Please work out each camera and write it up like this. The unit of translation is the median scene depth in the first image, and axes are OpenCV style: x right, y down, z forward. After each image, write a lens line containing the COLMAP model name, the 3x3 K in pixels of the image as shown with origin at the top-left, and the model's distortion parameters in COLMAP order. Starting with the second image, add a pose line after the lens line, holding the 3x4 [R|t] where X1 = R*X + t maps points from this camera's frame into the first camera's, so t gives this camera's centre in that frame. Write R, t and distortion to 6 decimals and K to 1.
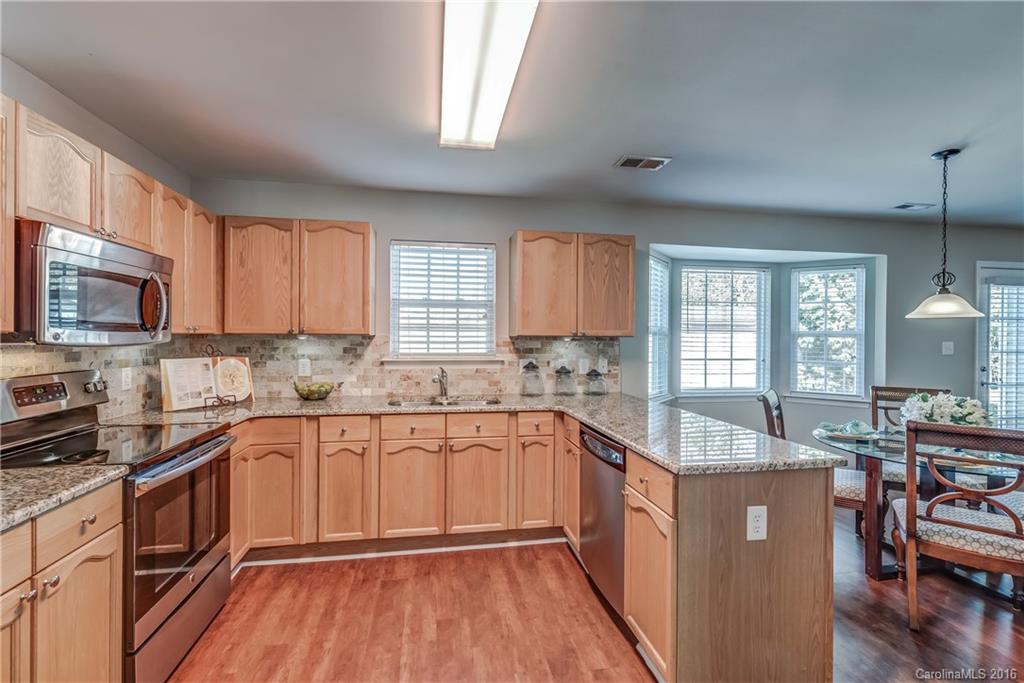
lens RADIAL K [[442.3, 0, 507.6], [0, 442.3, 339.6], [0, 0, 1]] dist [0.001355, -0.000747]
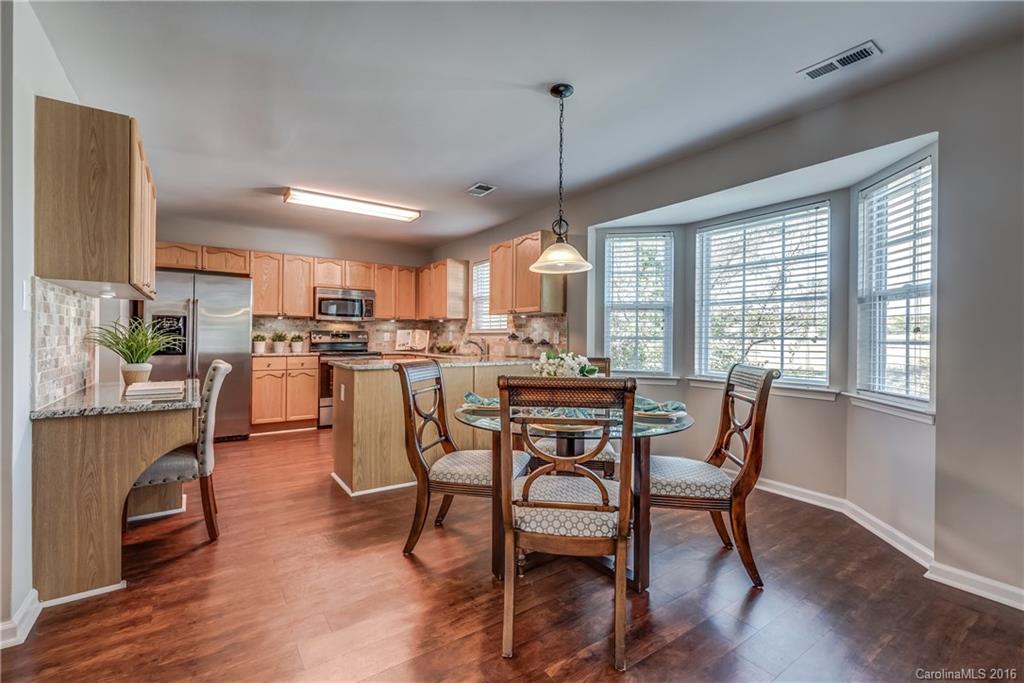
lens RADIAL K [[442.3, 0, 514.5], [0, 442.3, 340.2], [0, 0, 1]] dist [0.001355, -0.000747]
pose [[0.434416, 0.002333, -0.900709, 1.780573], [-0.013810, 0.999896, -0.004070, 0.103823], [0.900606, 0.014207, 0.434403, 0.515594]]
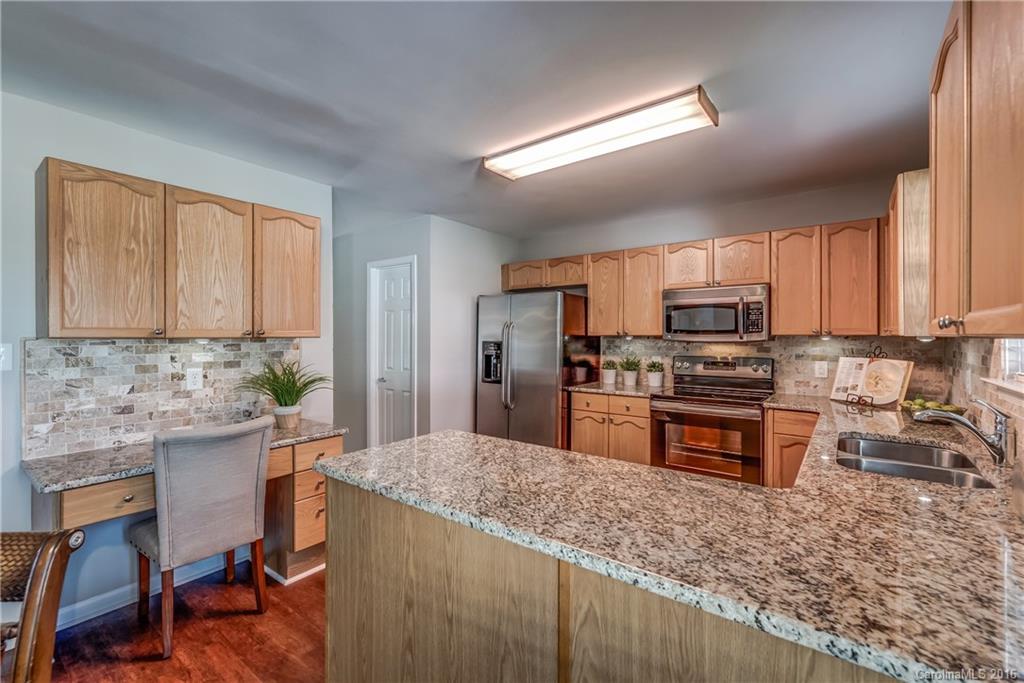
lens RADIAL K [[442.3, 0, 512.3], [0, 442.3, 335.7], [0, 0, 1]] dist [0.001355, -0.000747]
pose [[-0.732577, -0.009058, -0.680624, 0.710517], [-0.013231, 0.999912, 0.000934, -0.002687], [0.680556, 0.009690, -0.732632, 1.286299]]
